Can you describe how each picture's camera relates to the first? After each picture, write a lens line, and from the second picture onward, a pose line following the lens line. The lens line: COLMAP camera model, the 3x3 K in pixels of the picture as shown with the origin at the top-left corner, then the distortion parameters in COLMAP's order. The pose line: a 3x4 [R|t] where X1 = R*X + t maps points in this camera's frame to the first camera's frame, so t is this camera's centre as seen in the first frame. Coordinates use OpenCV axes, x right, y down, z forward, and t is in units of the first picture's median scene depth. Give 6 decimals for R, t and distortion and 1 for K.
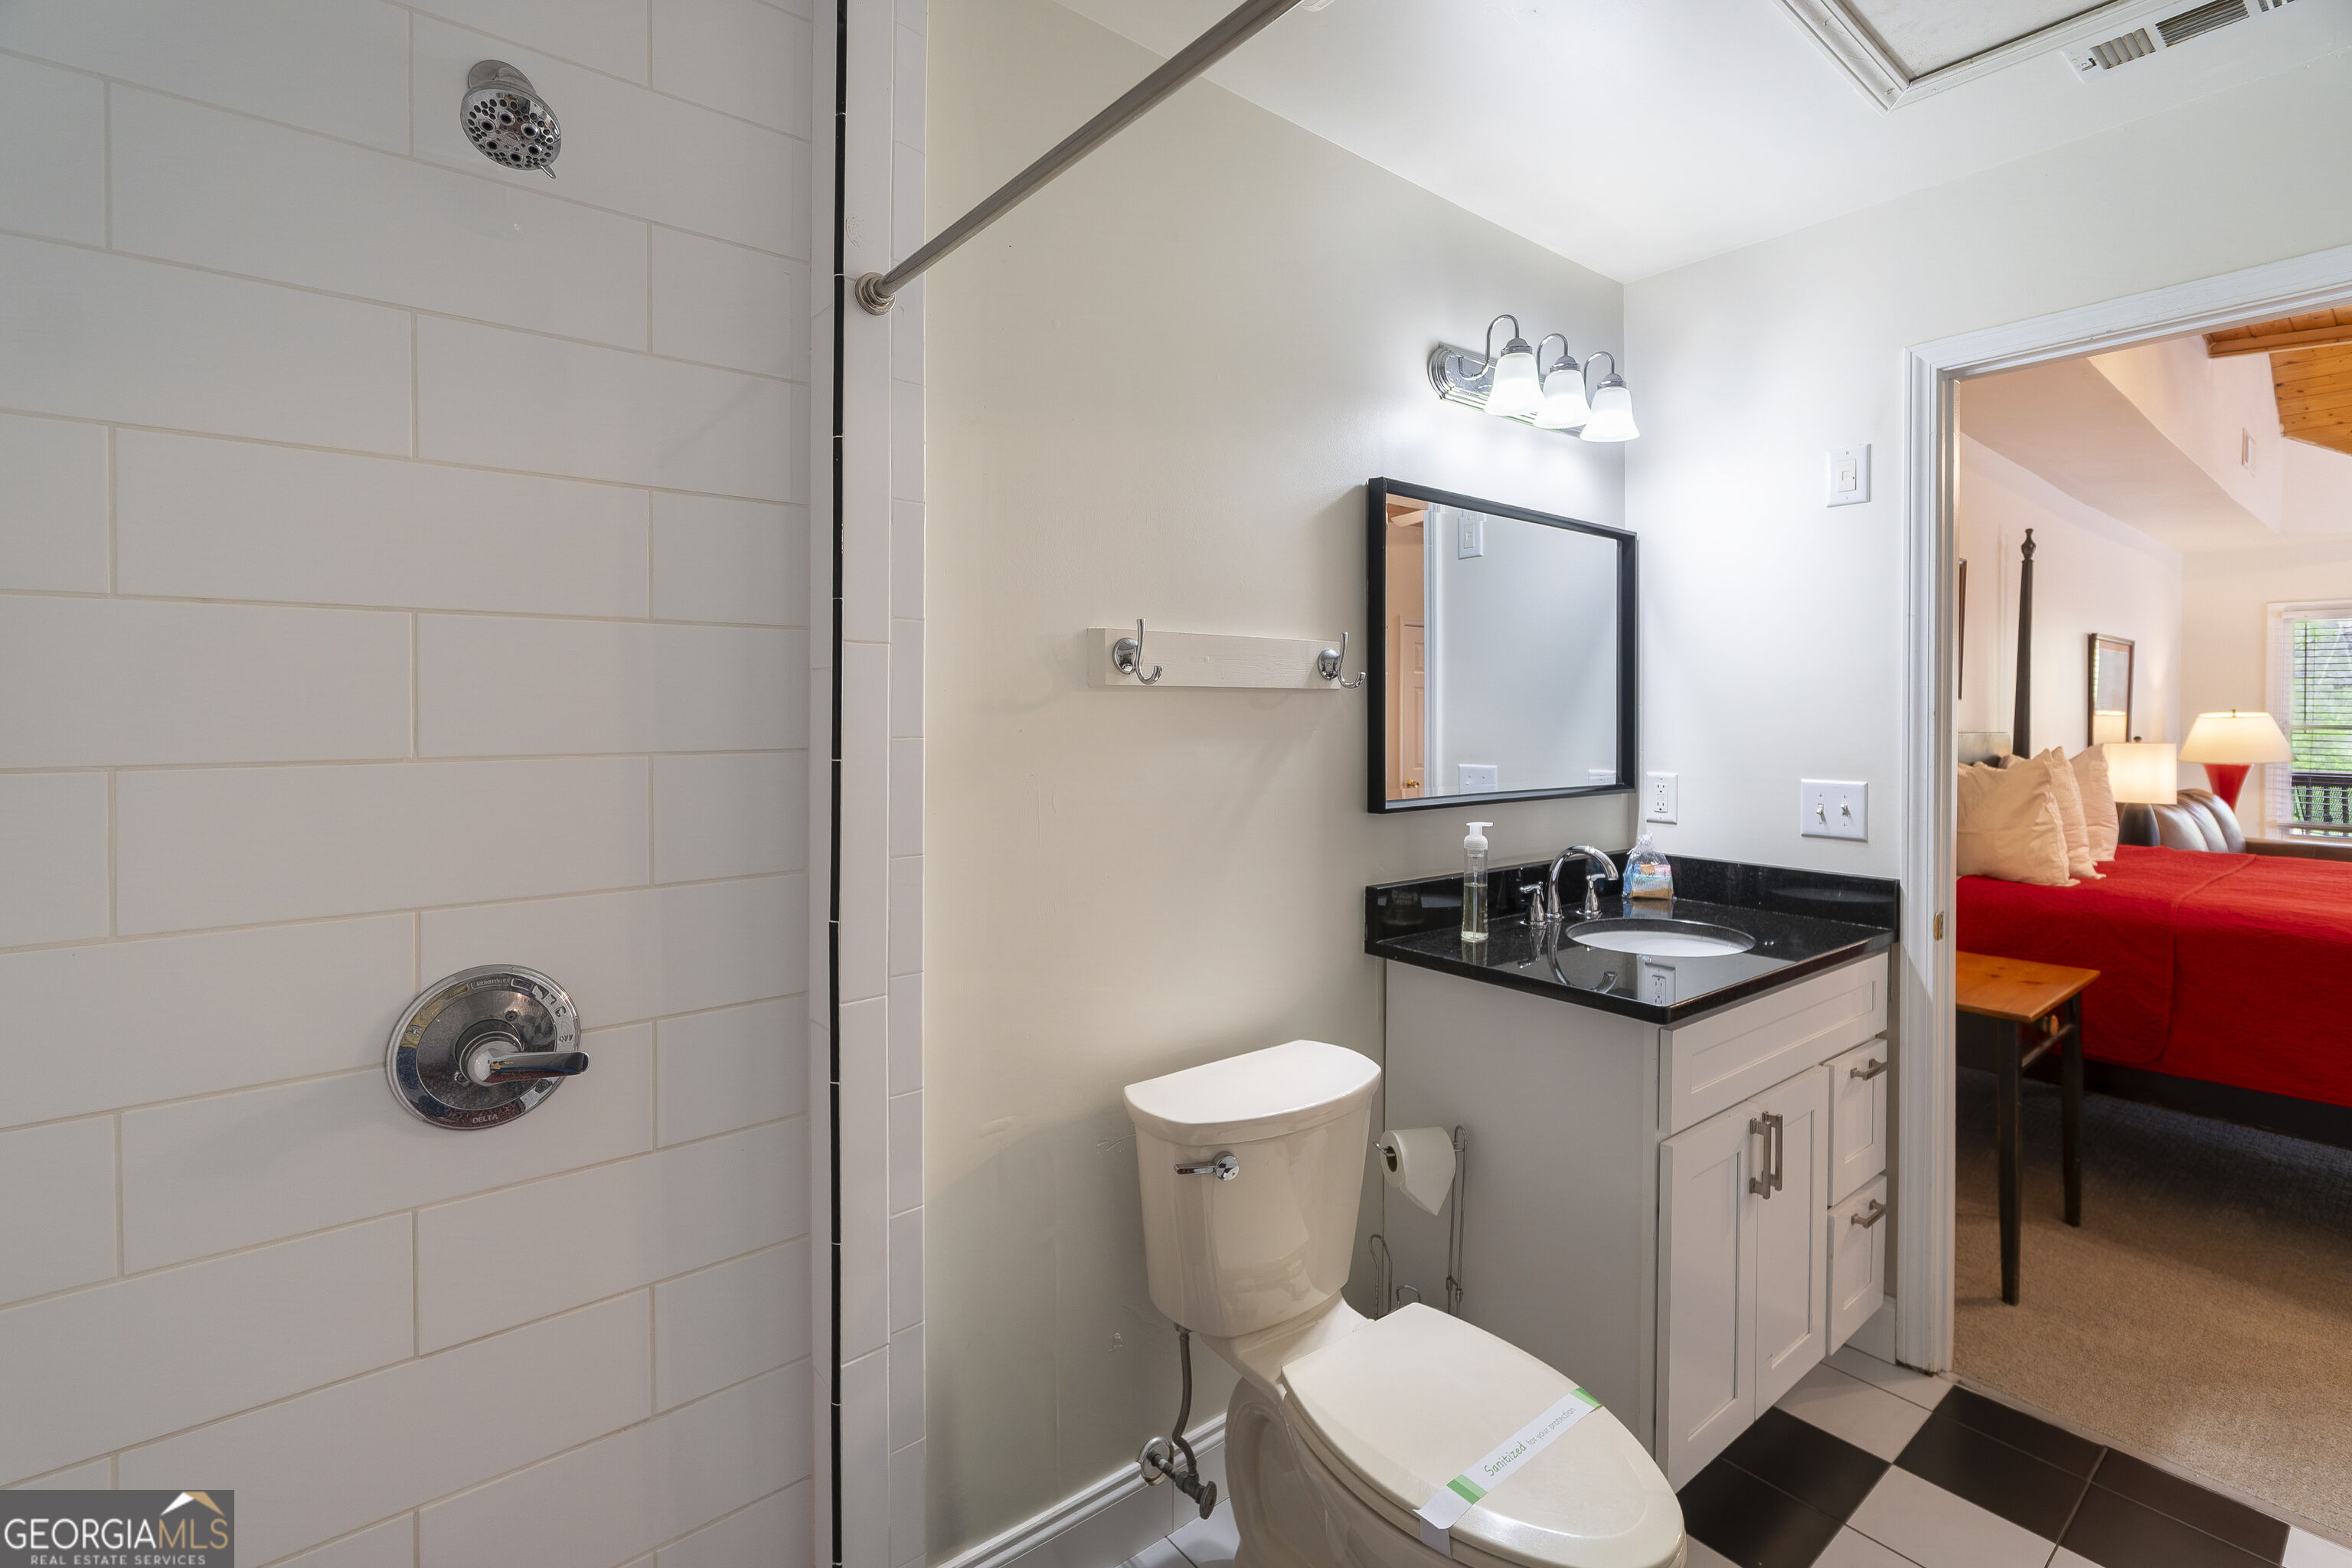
lens RADIAL K [[1035.1, 0, 1122.8], [0, 1035.1, 726.9], [0, 0, 1]] dist [0.001781, 0.000485]
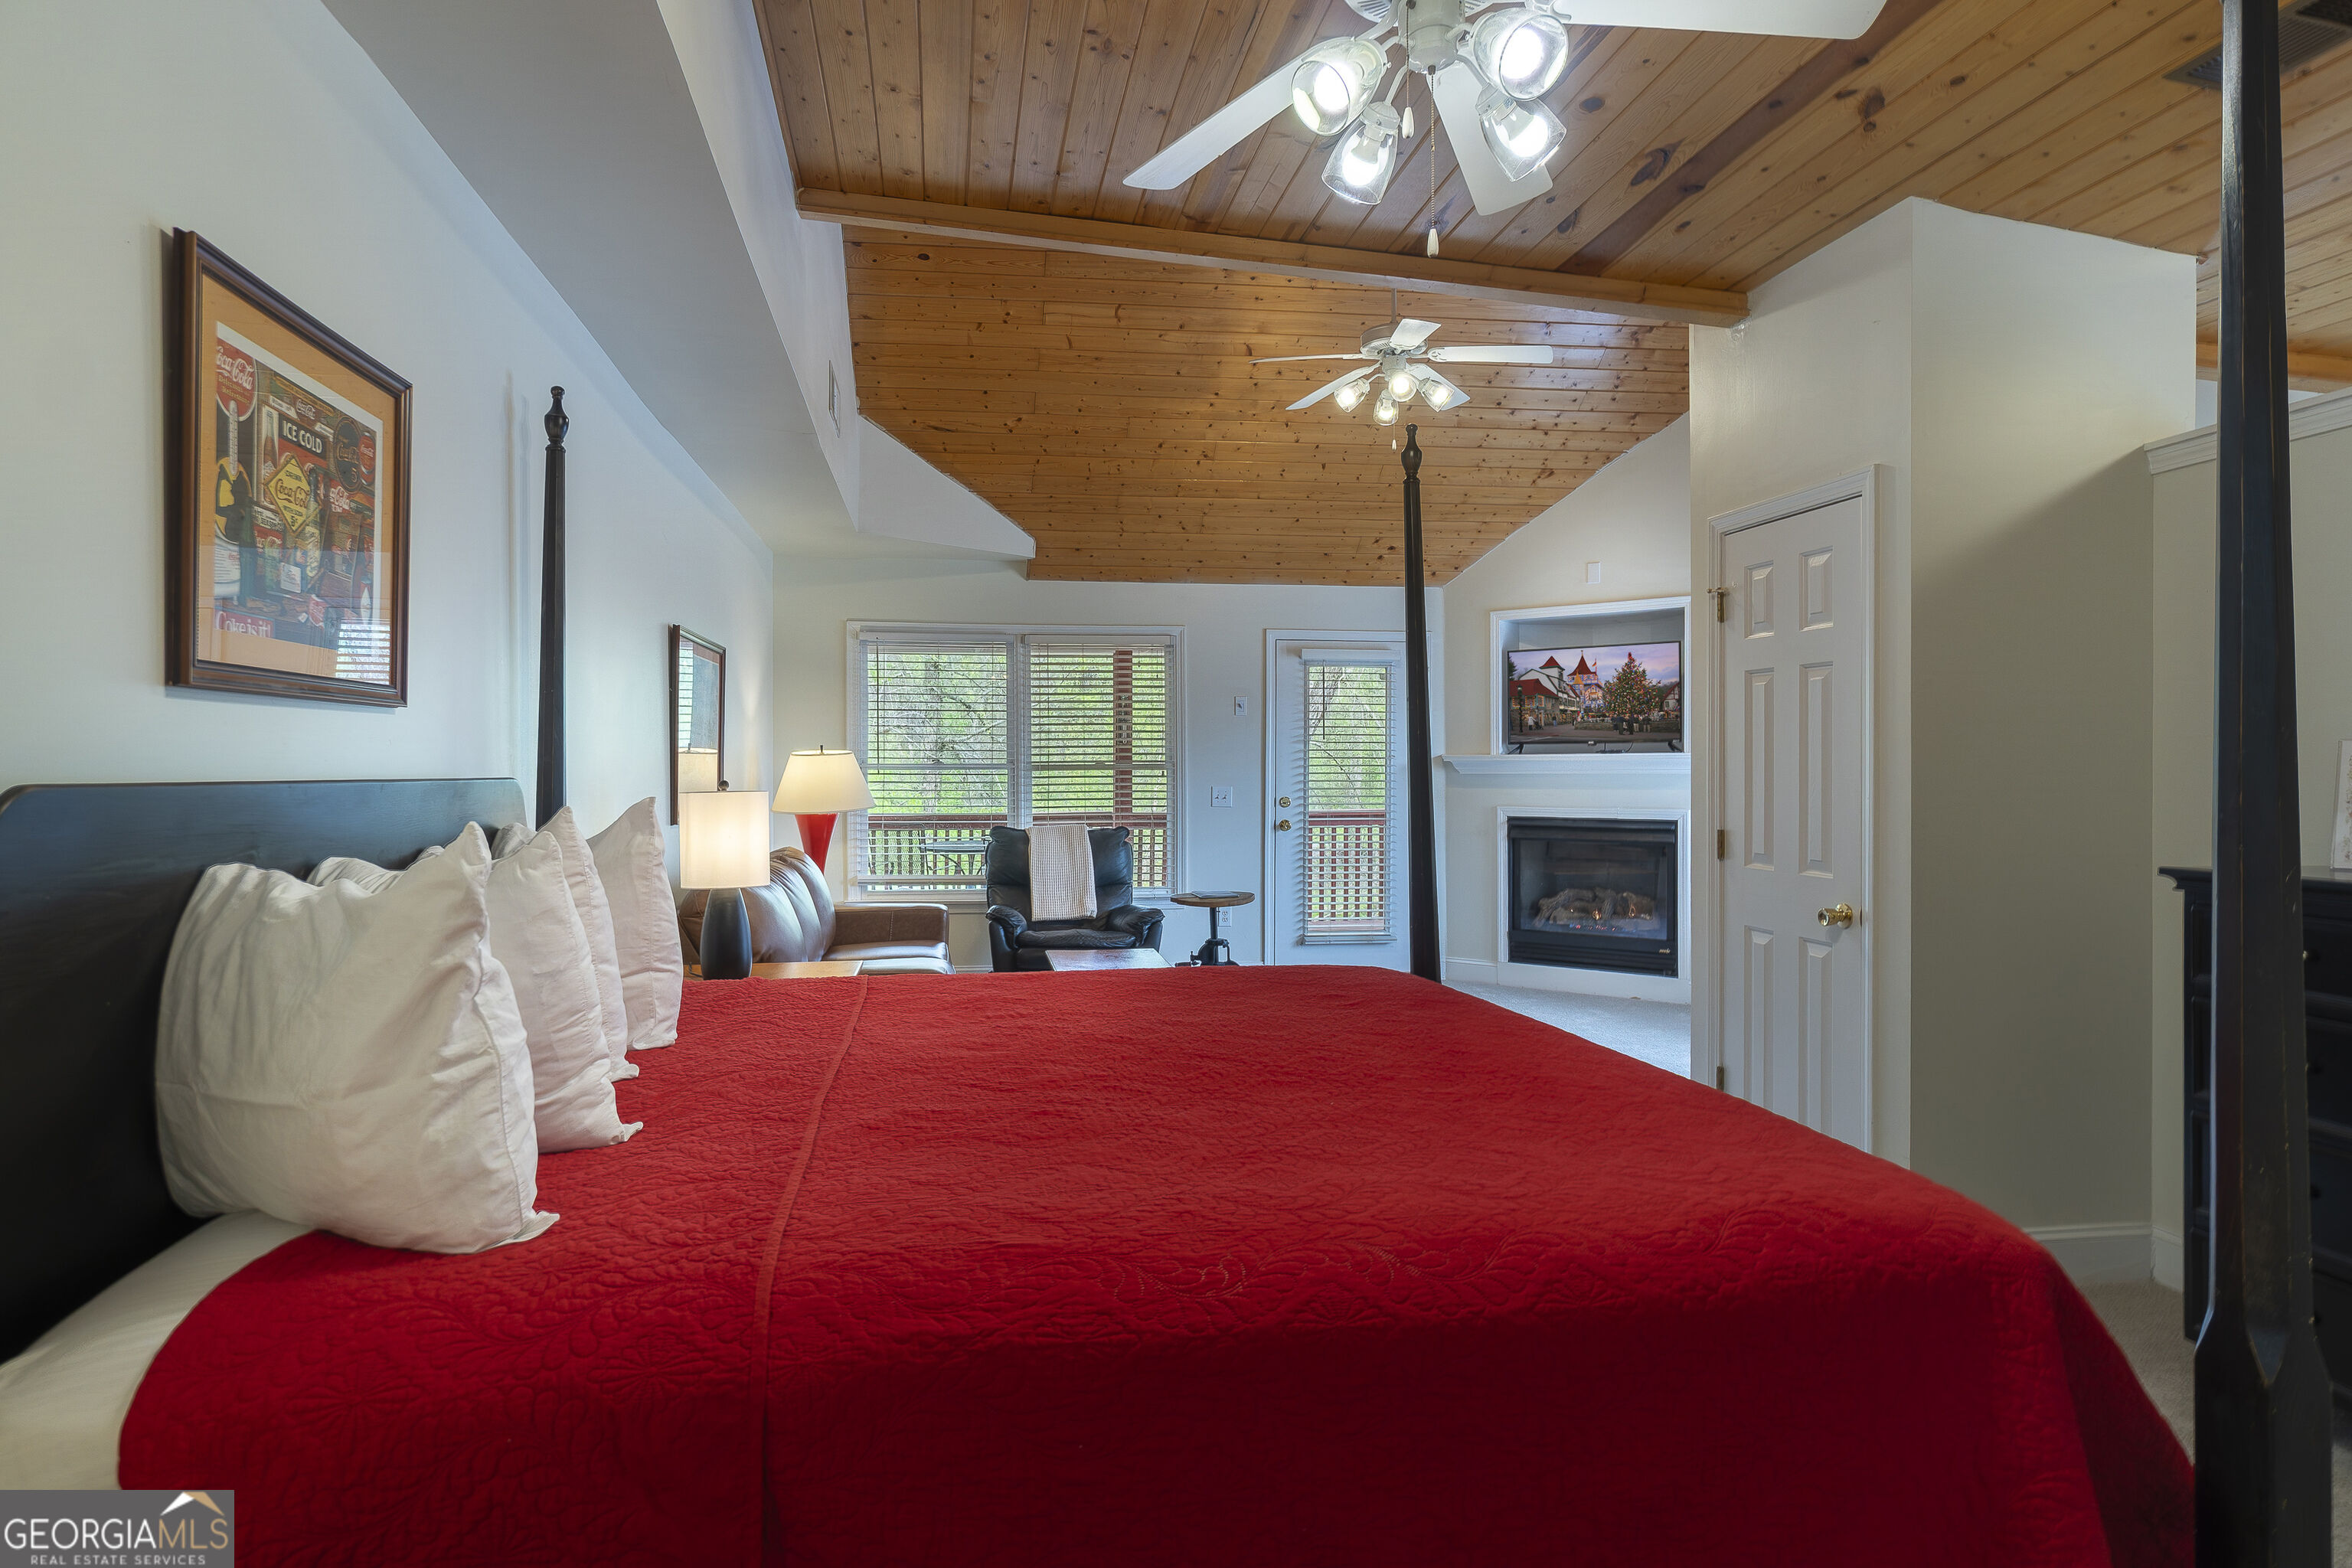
lens RADIAL K [[1282.9, 0, 1144.2], [0, 1282.9, 771.7], [0, 0, 1]] dist [-0.002563, 0.000060]
pose [[0.475457, -0.008718, 0.879696, 0.366949], [0.010939, 0.999932, 0.003998, 0.002709], [-0.879671, 0.007722, 0.475520, 0.358261]]
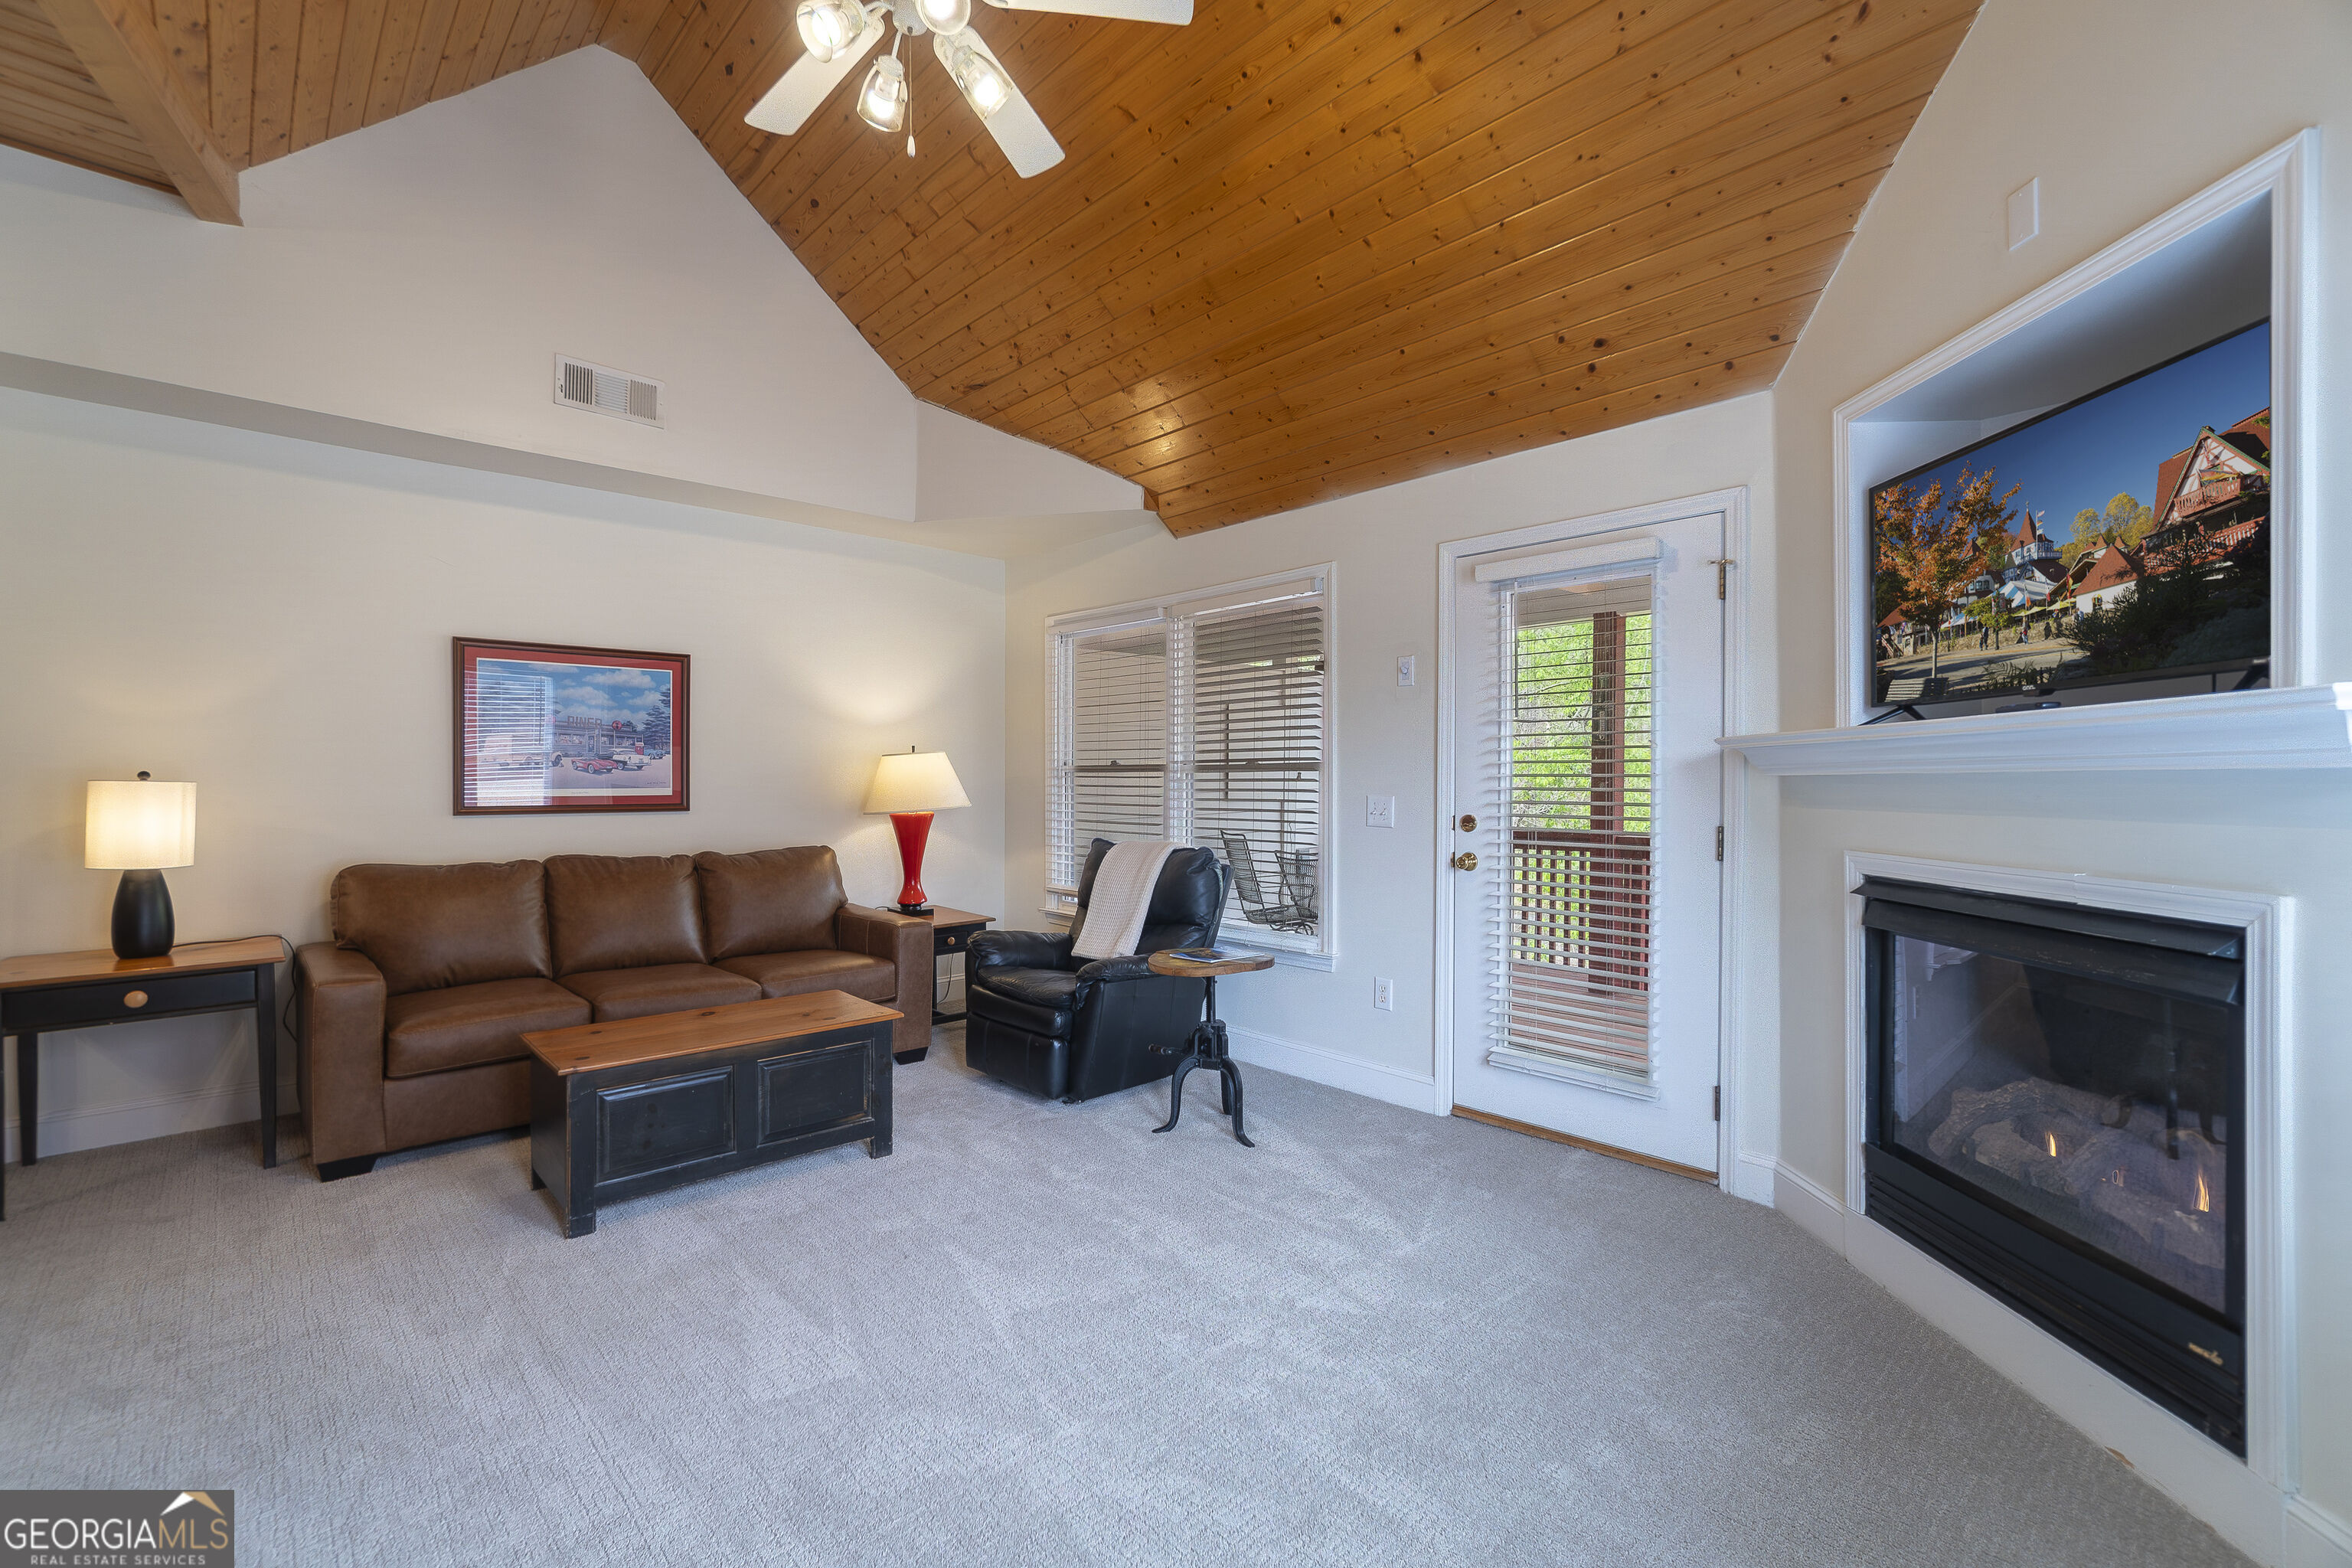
lens RADIAL K [[1046.4, 0, 1217.9], [0, 1046.4, 773.4], [0, 0, 1]] dist [0.001593, 0.000004]
pose [[0.995466, -0.001570, 0.095107, 1.422785], [0.003084, 0.999871, -0.015775, 0.020274], [-0.095070, 0.015997, 0.995342, 0.216876]]
